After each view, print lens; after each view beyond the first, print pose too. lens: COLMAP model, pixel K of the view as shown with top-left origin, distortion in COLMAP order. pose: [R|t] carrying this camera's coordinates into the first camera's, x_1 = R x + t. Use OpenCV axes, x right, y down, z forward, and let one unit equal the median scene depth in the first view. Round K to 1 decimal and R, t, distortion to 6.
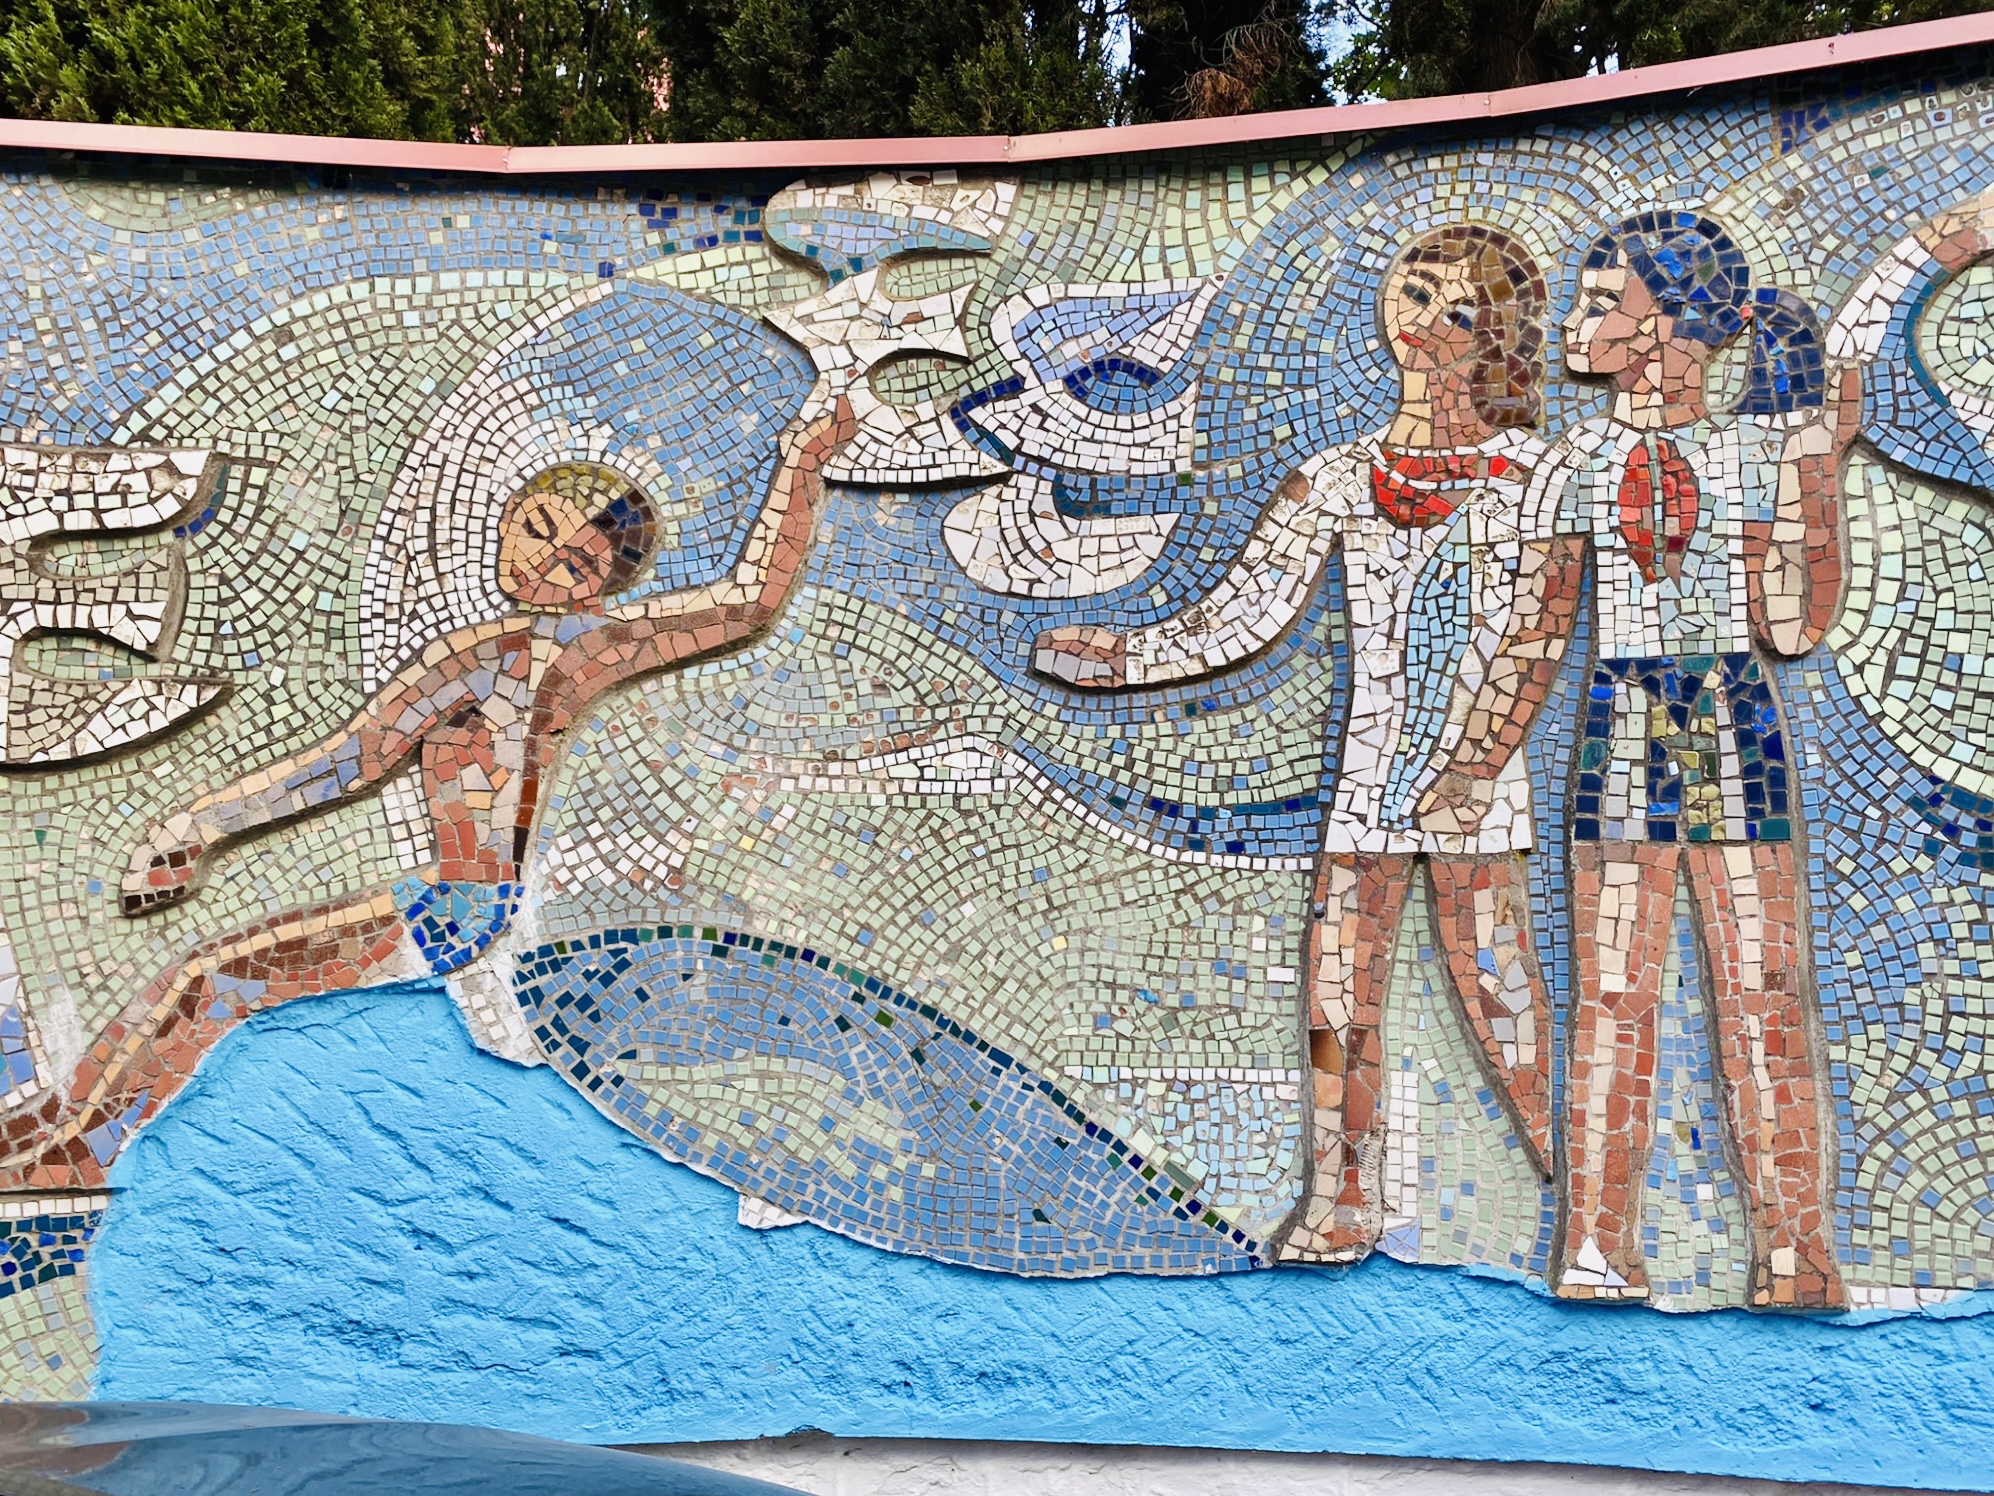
lens RADIAL K [[1561.4, 0, 991.1], [0, 1561.4, 848.7], [0, 0, 1]] dist [0.045589, -0.064829]
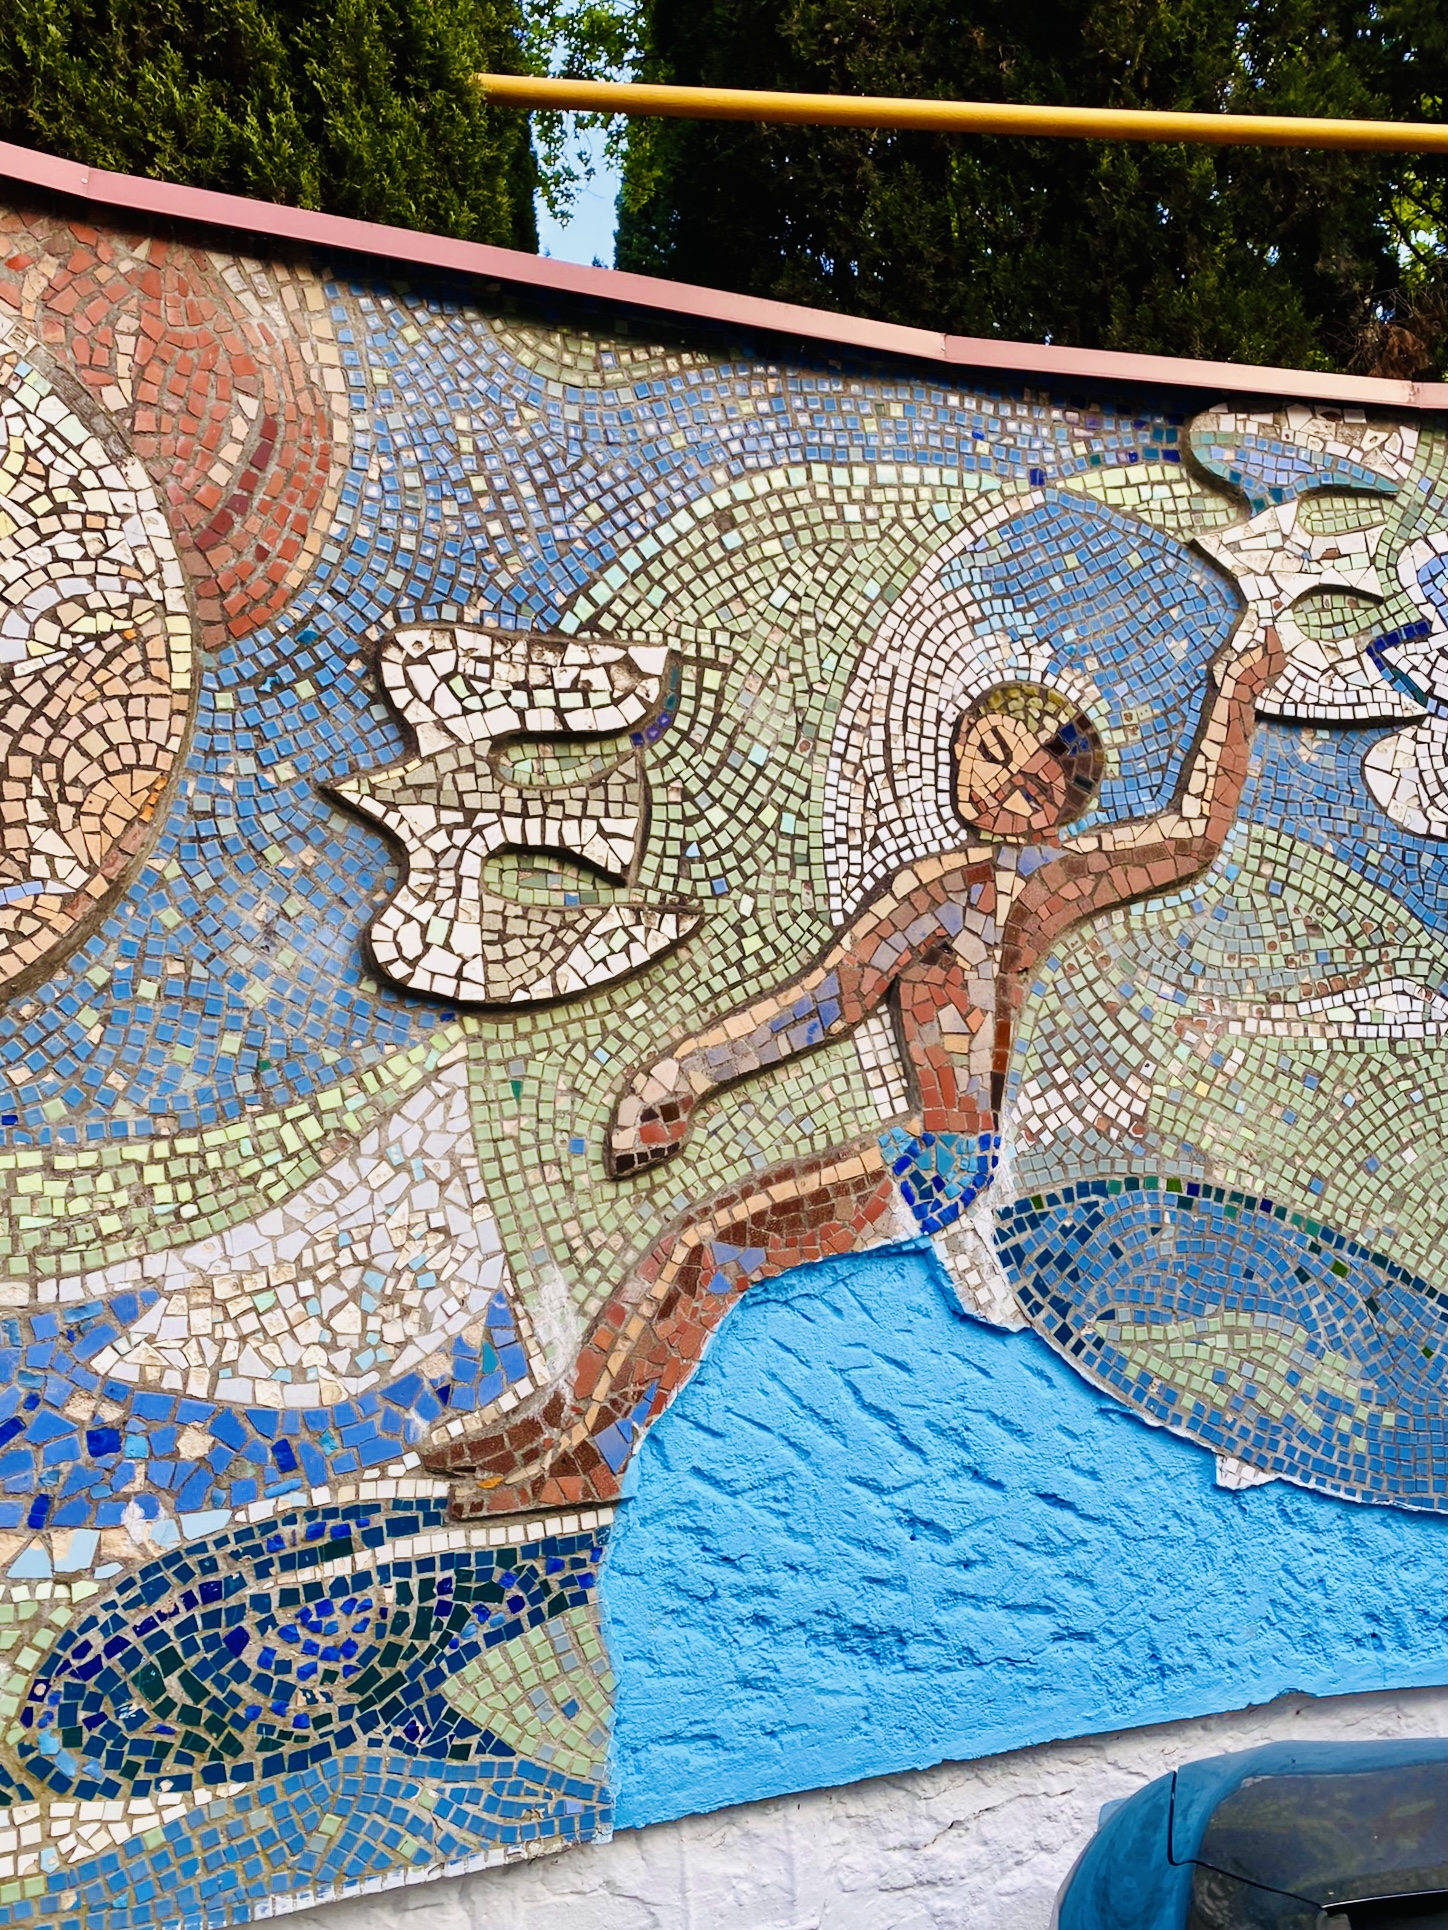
lens RADIAL K [[1539.9, 0, 732.5], [0, 1539.9, 1049.3], [0, 0, 1]] dist [0.074796, -0.131493]
pose [[0.966360, -0.001022, 0.257192, -0.693849], [0.000380, 0.999997, 0.002545, -0.030814], [-0.257194, -0.002362, 0.966357, 0.156961]]
